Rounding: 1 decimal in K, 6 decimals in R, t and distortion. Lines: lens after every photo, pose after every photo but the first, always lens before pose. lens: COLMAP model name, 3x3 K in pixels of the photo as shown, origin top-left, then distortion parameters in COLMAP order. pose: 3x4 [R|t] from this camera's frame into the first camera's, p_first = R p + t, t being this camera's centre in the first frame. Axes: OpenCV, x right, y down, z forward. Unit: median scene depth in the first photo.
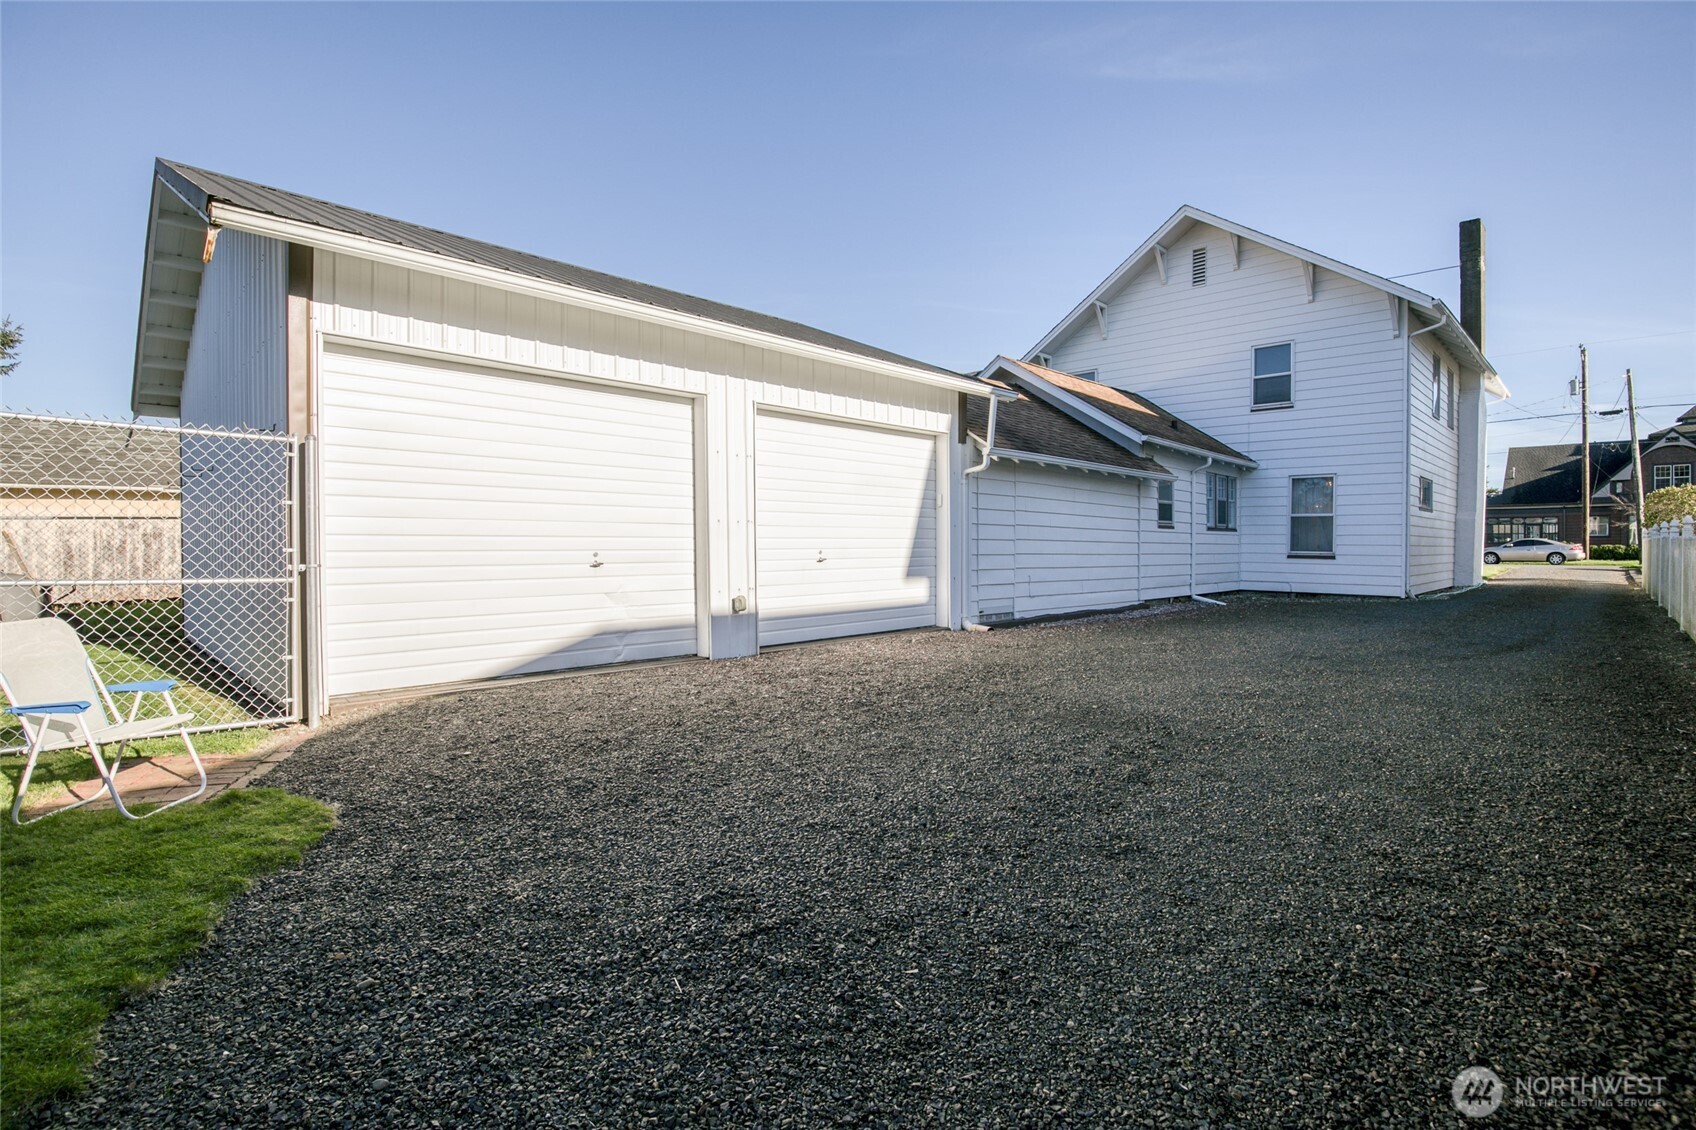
lens RADIAL K [[794.9, 0, 908.7], [0, 794.9, 542.7], [0, 0, 1]] dist [-0.035693, 0.008215]
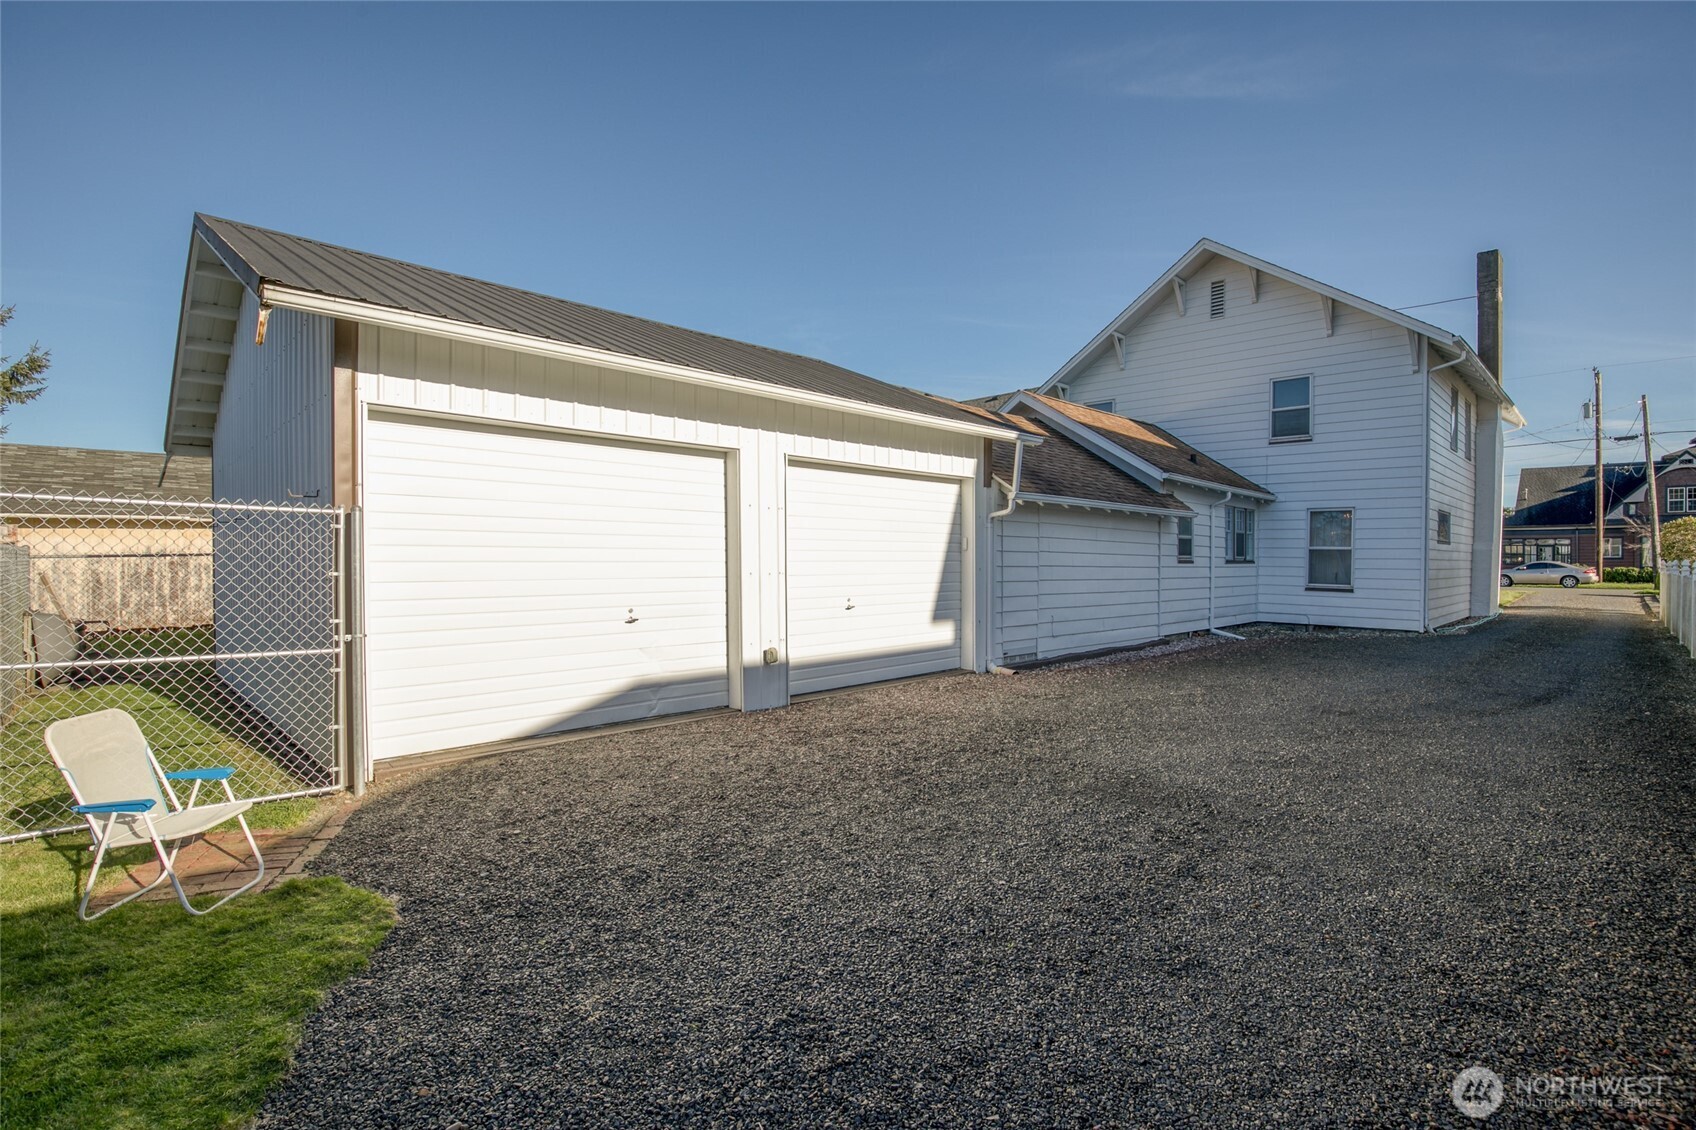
lens RADIAL K [[790.6, 0, 914.1], [0, 790.6, 557.8], [0, 0, 1]] dist [-0.036412, 0.009024]
pose [[0.999975, 0.002202, -0.006679, -0.034644], [-0.002203, 0.999998, -0.000223, -0.066421], [0.006679, 0.000237, 0.999978, -0.001323]]
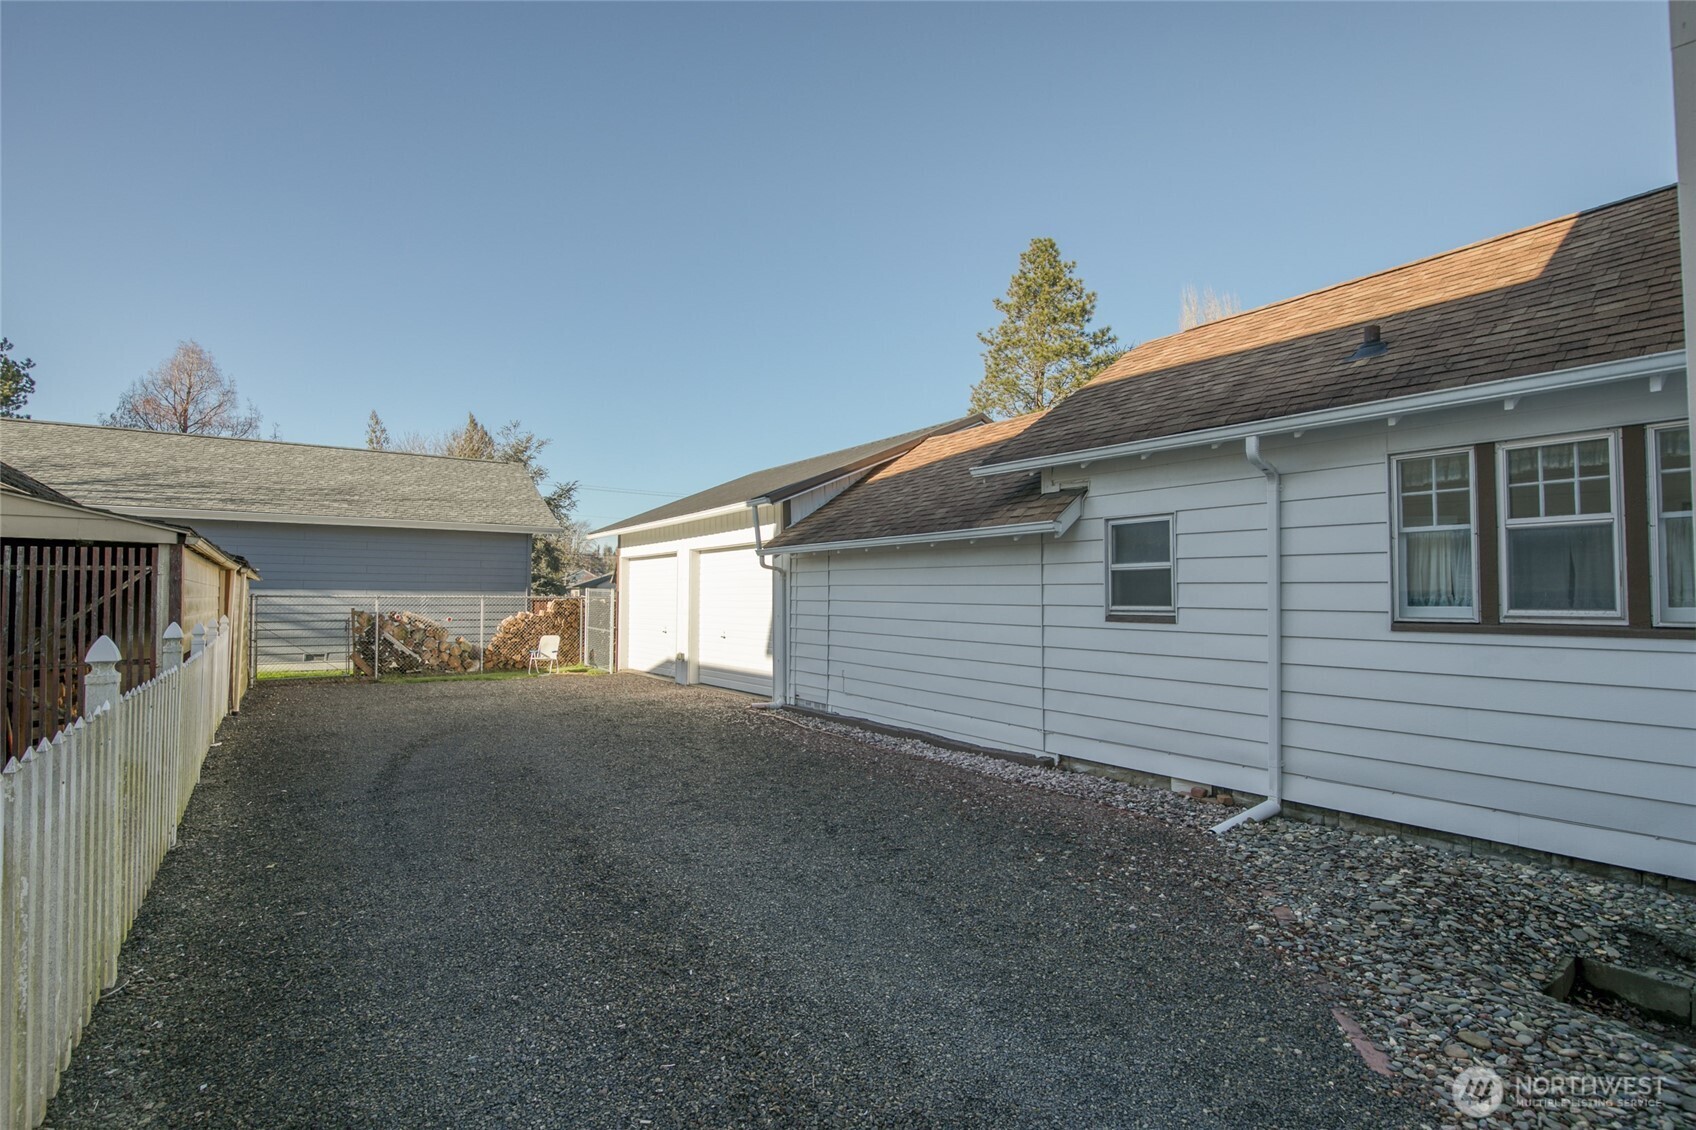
lens RADIAL K [[794.9, 0, 908.7], [0, 794.9, 542.7], [0, 0, 1]] dist [-0.035693, 0.008215]
pose [[-0.167224, -0.071083, -0.983353, 2.242324], [-0.002122, 0.997421, -0.071739, -0.085512], [0.985917, -0.009910, -0.166944, 2.600746]]
